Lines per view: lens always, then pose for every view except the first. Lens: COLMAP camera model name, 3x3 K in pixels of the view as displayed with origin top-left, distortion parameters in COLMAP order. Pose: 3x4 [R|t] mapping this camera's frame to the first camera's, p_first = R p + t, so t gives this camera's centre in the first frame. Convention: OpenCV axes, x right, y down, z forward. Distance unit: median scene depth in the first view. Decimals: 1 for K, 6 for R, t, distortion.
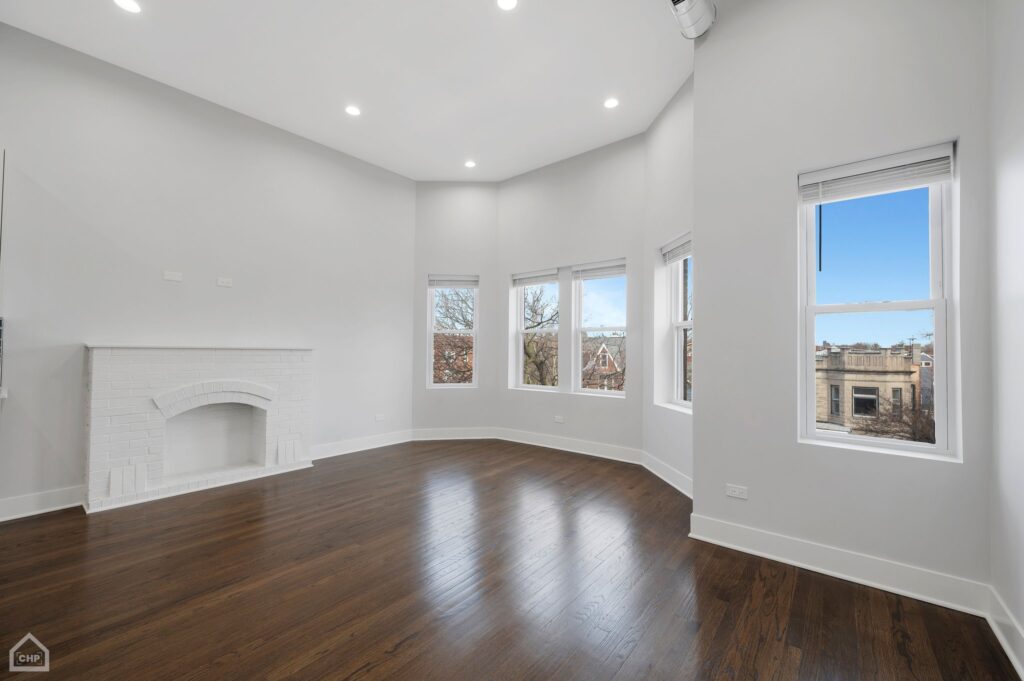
lens RADIAL K [[399.7, 0, 533.0], [0, 399.7, 344.1], [0, 0, 1]] dist [0.007544, -0.000354]
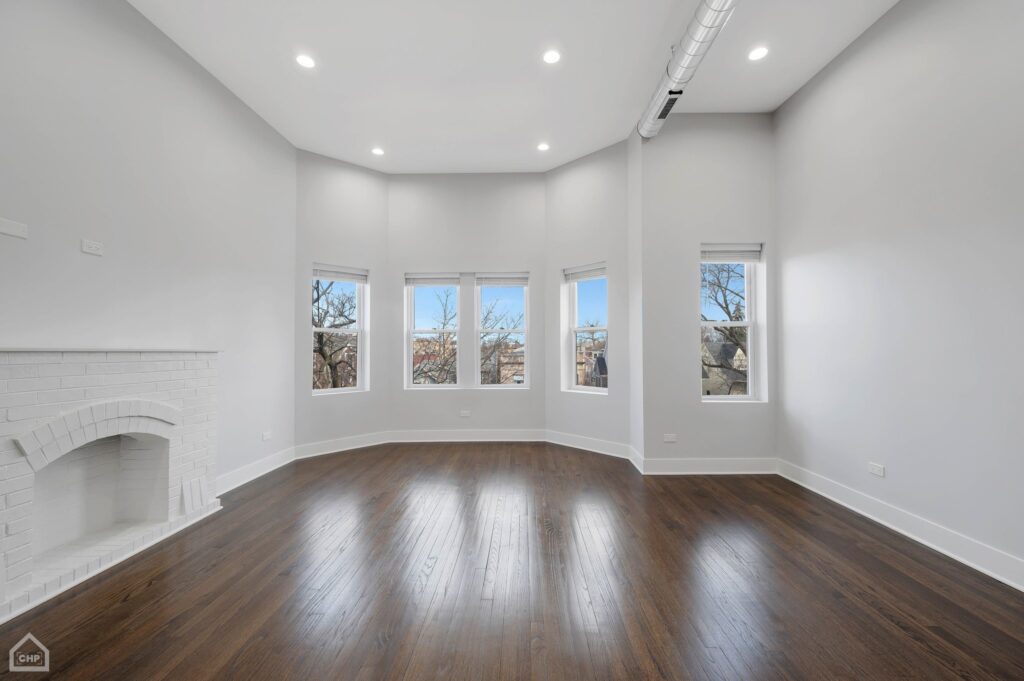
lens RADIAL K [[399.7, 0, 510.1], [0, 399.7, 342.2], [0, 0, 1]] dist [0.007544, -0.000354]
pose [[0.792502, 0.002898, 0.609862, -0.604033], [-0.001749, 0.999995, -0.002479, -0.002583], [-0.609866, 0.000898, 0.792504, 0.087393]]
